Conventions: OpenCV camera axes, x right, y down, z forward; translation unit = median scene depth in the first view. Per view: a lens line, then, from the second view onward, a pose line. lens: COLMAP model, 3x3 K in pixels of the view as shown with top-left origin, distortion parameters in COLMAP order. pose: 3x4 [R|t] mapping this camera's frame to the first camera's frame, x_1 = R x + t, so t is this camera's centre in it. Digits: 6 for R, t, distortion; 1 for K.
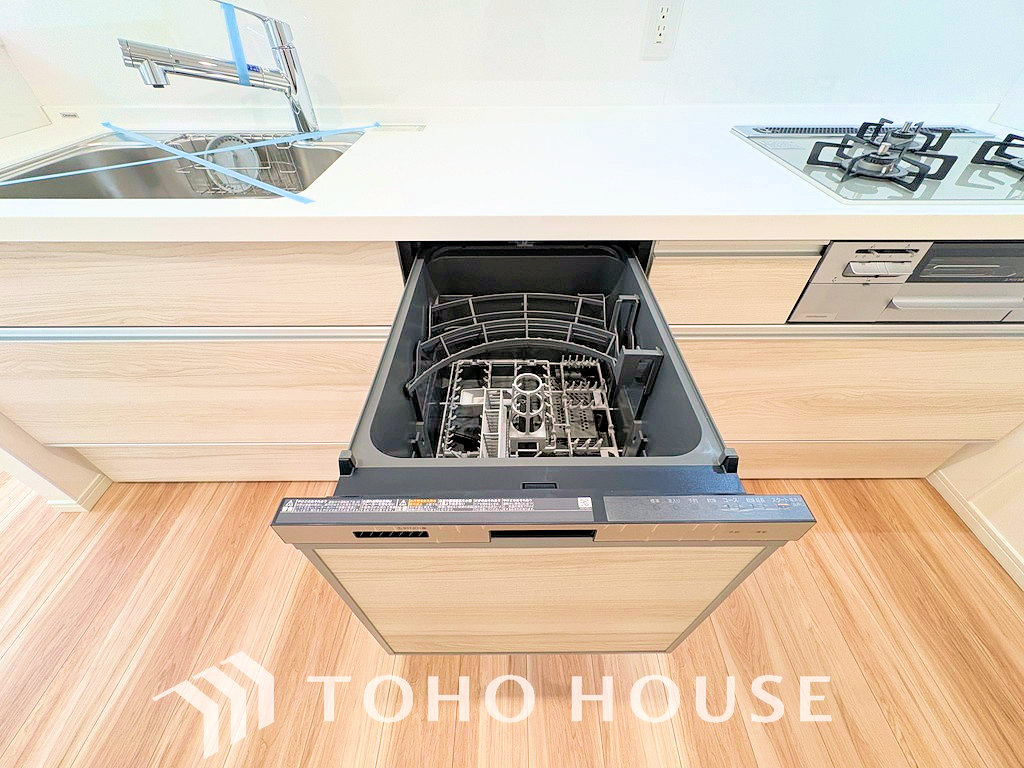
lens RADIAL K [[411.5, 0, 511.0], [0, 411.5, 386.9], [0, 0, 1]] dist [-0.001027, 0.000276]
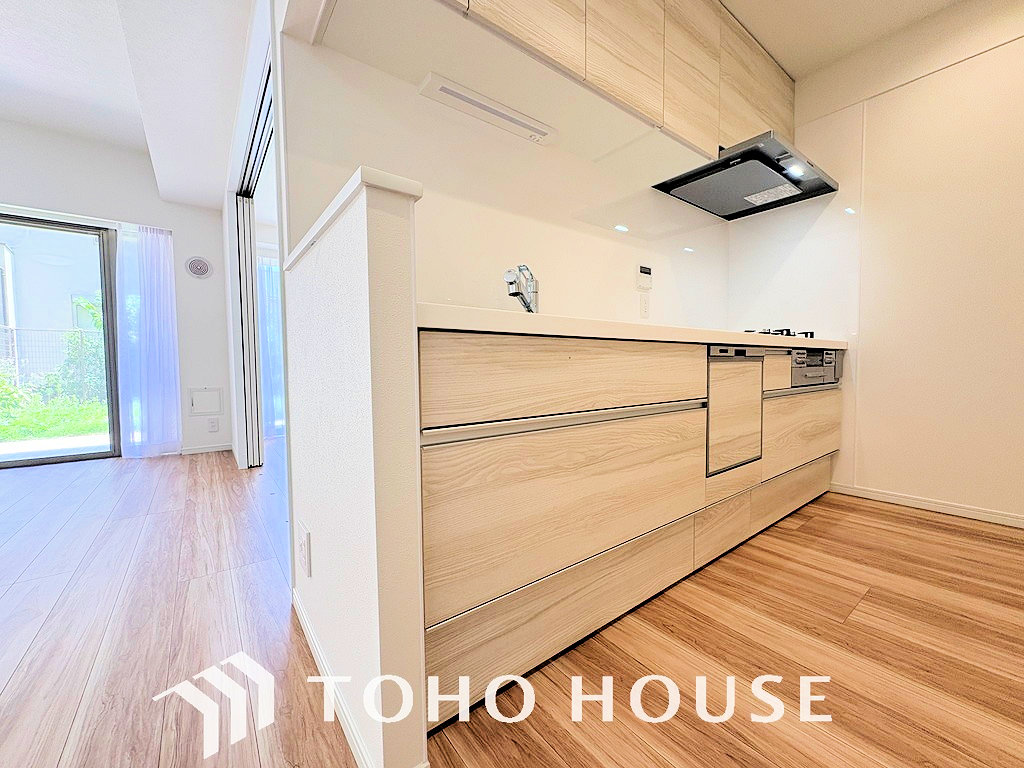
lens RADIAL K [[411.5, 0, 515.3], [0, 411.5, 385.1], [0, 0, 1]] dist [-0.001027, 0.000276]
pose [[0.794148, -0.043151, 0.606190, -1.513402], [0.434173, 0.738231, -0.516245, 0.275470], [-0.425232, 0.673166, 0.605000, 0.229654]]
